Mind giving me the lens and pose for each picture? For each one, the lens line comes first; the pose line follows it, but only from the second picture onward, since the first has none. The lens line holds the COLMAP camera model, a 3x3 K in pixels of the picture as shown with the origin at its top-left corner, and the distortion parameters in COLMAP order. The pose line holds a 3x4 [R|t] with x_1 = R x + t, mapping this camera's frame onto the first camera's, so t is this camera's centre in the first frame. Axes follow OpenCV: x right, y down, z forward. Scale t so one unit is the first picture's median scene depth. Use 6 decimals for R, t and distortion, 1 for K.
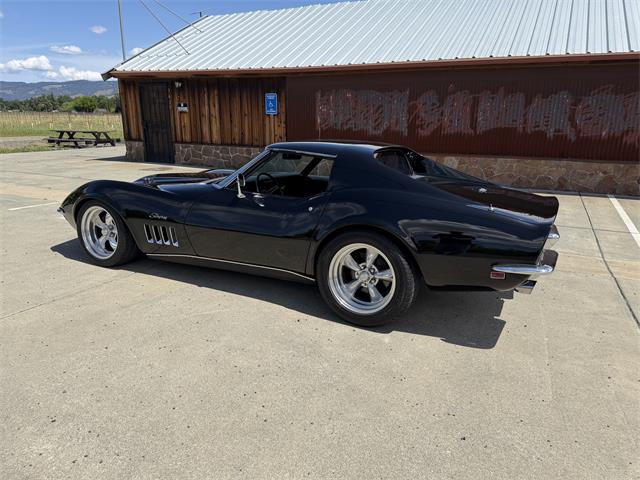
lens RADIAL K [[457.0, 0, 322.9], [0, 457.0, 240.9], [0, 0, 1]] dist [0.037081, -0.044548]
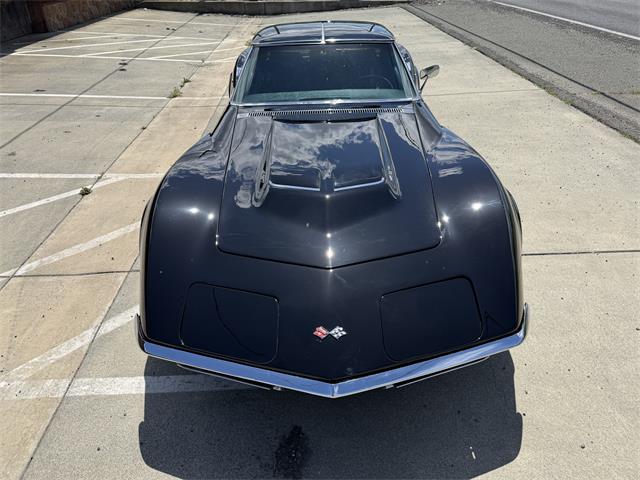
lens RADIAL K [[457.0, 0, 316.2], [0, 457.0, 234.7], [0, 0, 1]] dist [0.037081, -0.044548]
pose [[-0.440756, -0.473478, 0.762596, -0.357293], [0.243477, 0.754657, 0.609271, -0.190050], [-0.863975, 0.454214, -0.217339, 0.564988]]
